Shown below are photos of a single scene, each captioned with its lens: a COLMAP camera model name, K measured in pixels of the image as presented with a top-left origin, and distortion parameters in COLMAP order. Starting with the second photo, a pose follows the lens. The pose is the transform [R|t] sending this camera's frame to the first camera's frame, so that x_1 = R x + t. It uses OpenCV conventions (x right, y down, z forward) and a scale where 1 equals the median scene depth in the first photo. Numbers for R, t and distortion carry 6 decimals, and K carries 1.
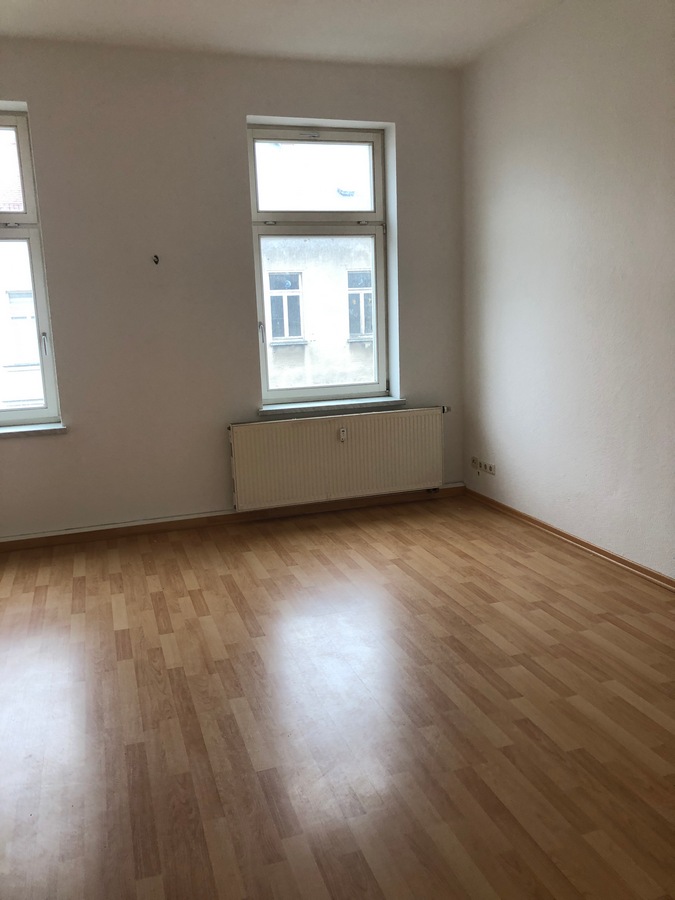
lens RADIAL K [[722.6, 0, 336.6], [0, 722.6, 445.8], [0, 0, 1]] dist [-0.010633, -0.009490]
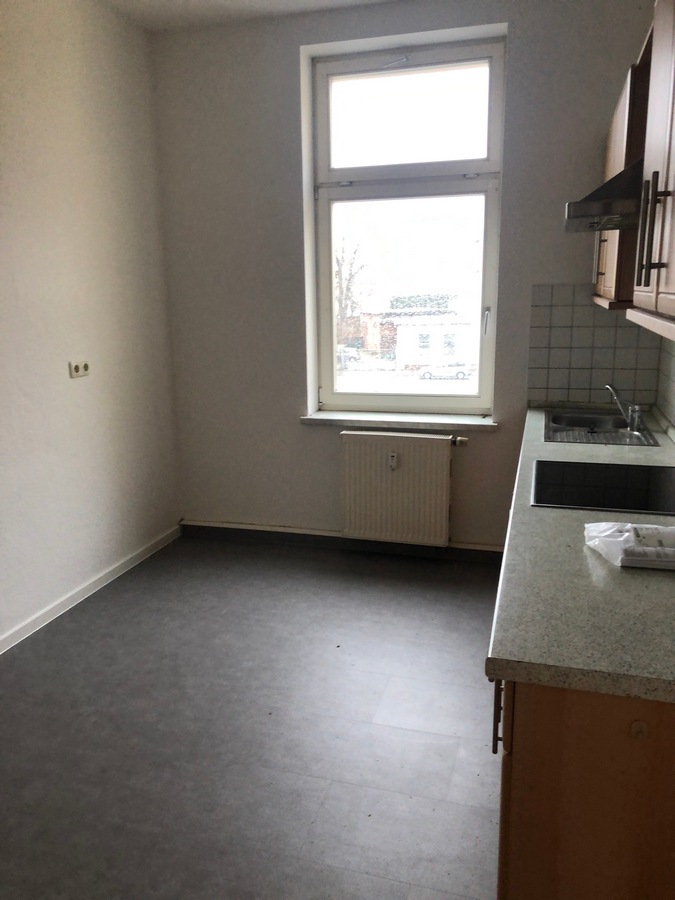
lens RADIAL K [[722.6, 0, 335.3], [0, 722.6, 447.4], [0, 0, 1]] dist [-0.010633, -0.009490]
pose [[0.822705, 0.149173, -0.548547, 0.360819], [-0.111665, 0.988563, 0.101359, -0.098527], [0.557393, -0.022135, 0.829953, 0.320379]]
